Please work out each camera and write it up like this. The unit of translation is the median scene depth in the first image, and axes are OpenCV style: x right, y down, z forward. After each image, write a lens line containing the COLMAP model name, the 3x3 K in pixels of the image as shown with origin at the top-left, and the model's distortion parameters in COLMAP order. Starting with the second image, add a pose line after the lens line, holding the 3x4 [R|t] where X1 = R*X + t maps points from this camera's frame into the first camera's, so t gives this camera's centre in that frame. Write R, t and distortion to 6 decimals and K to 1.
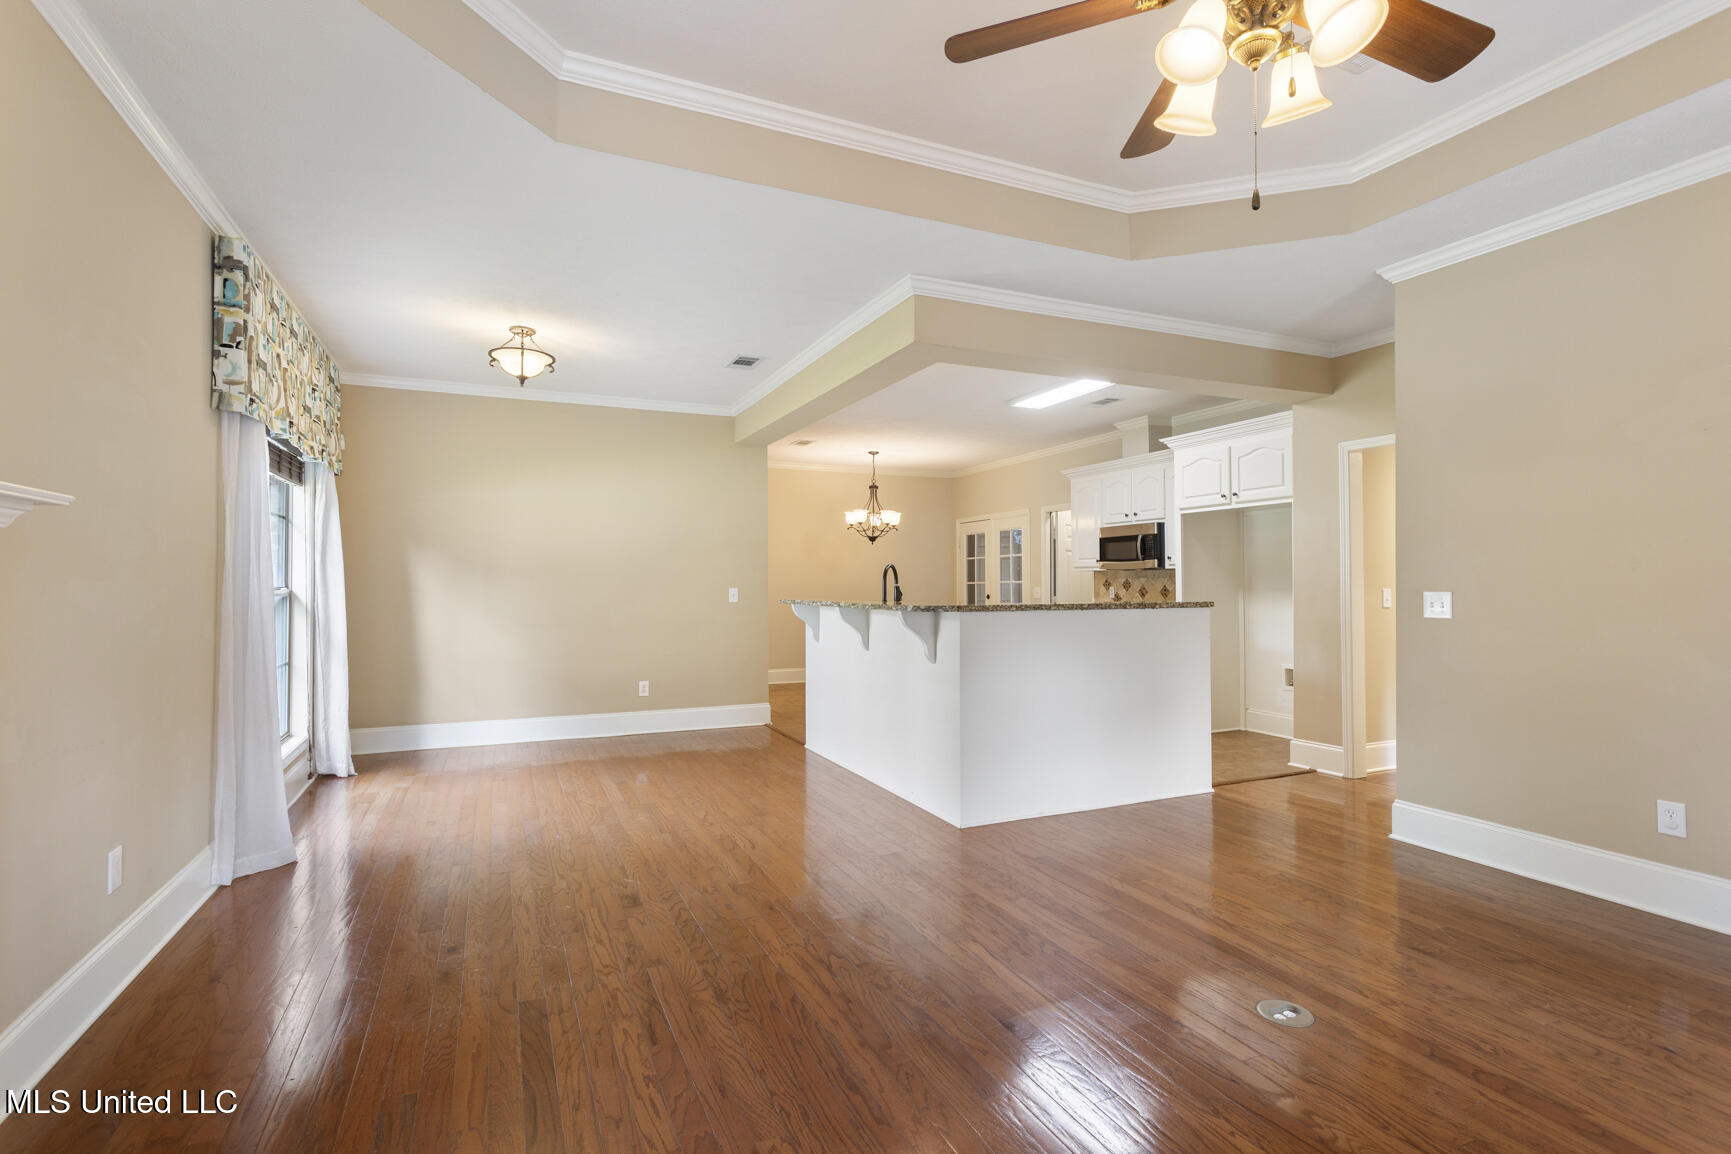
lens RADIAL K [[828.7, 0, 865.5], [0, 828.7, 577.0], [0, 0, 1]] dist [-0.000388, -0.000260]
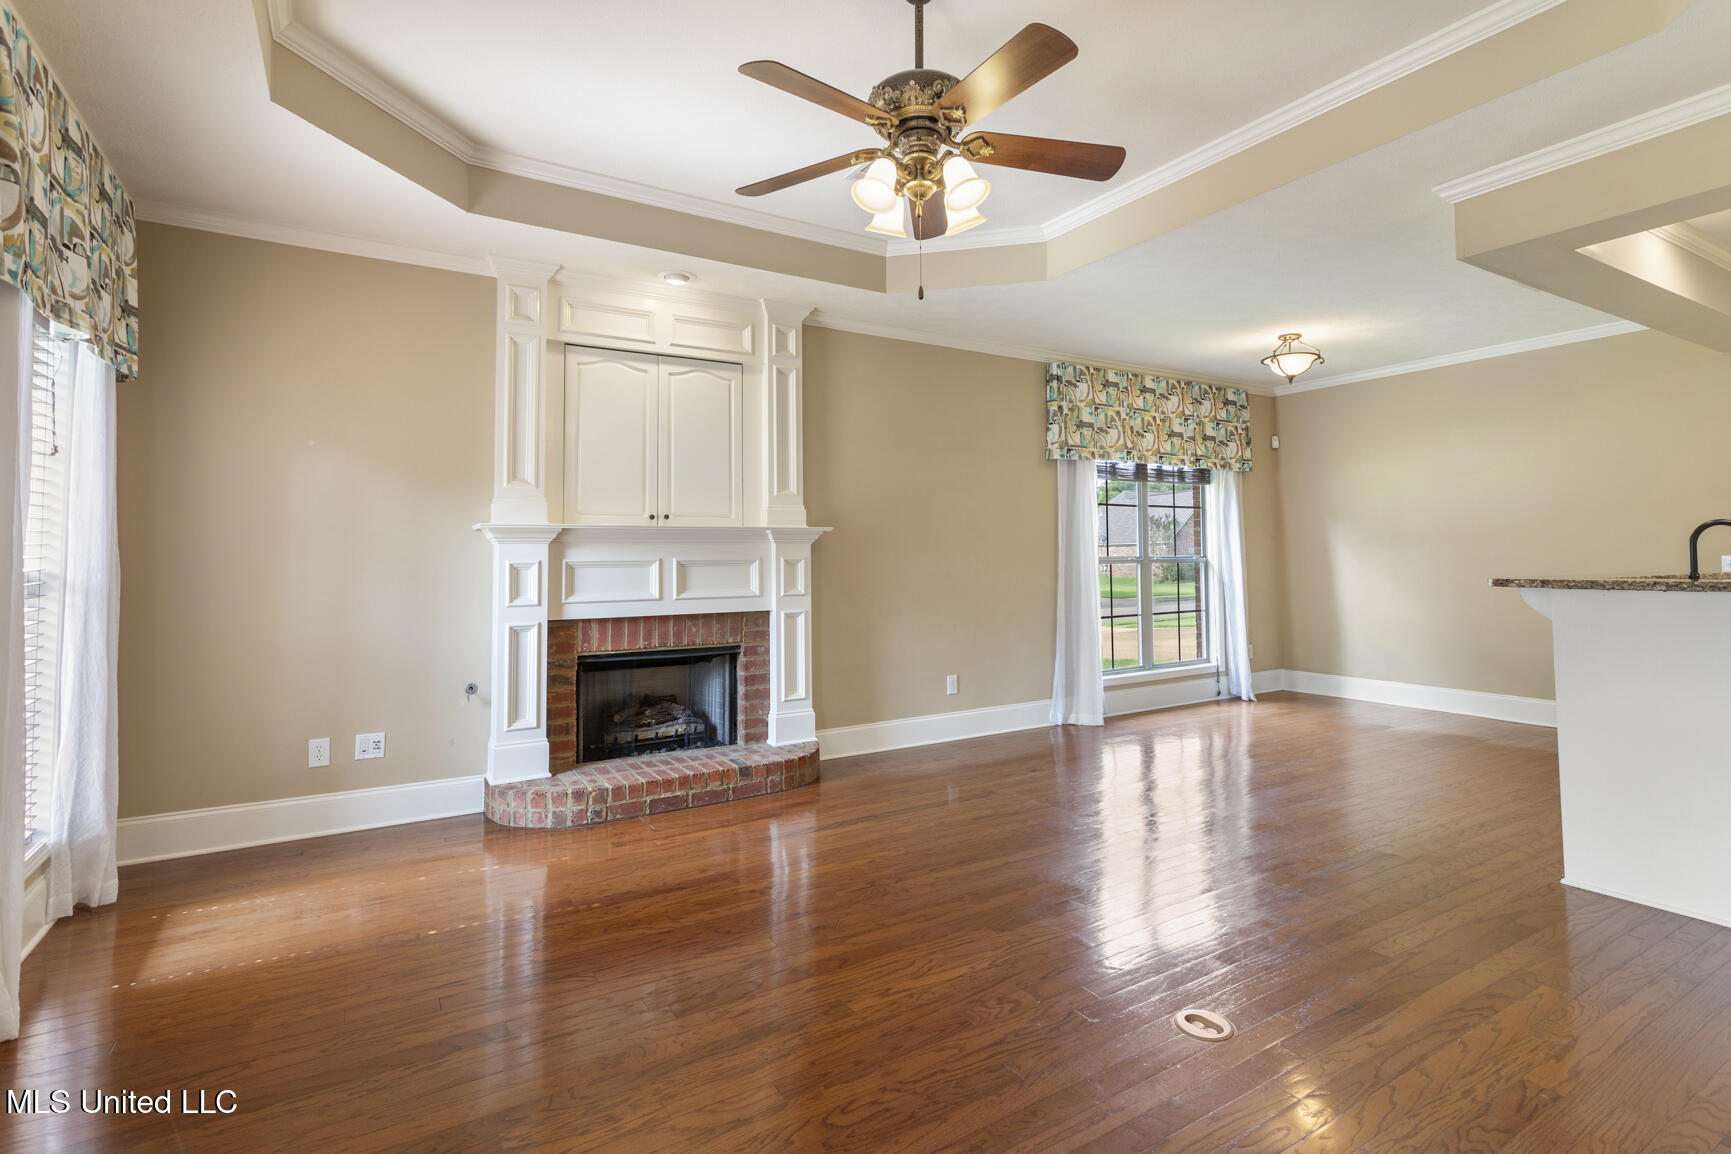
lens RADIAL K [[828.7, 0, 865.5], [0, 828.7, 577.0], [0, 0, 1]] dist [-0.000388, -0.000260]
pose [[0.134822, 0.025485, -0.990542, 0.768787], [0.015769, 0.999487, 0.027862, -0.002984], [0.990744, -0.019376, 0.134351, 0.288786]]
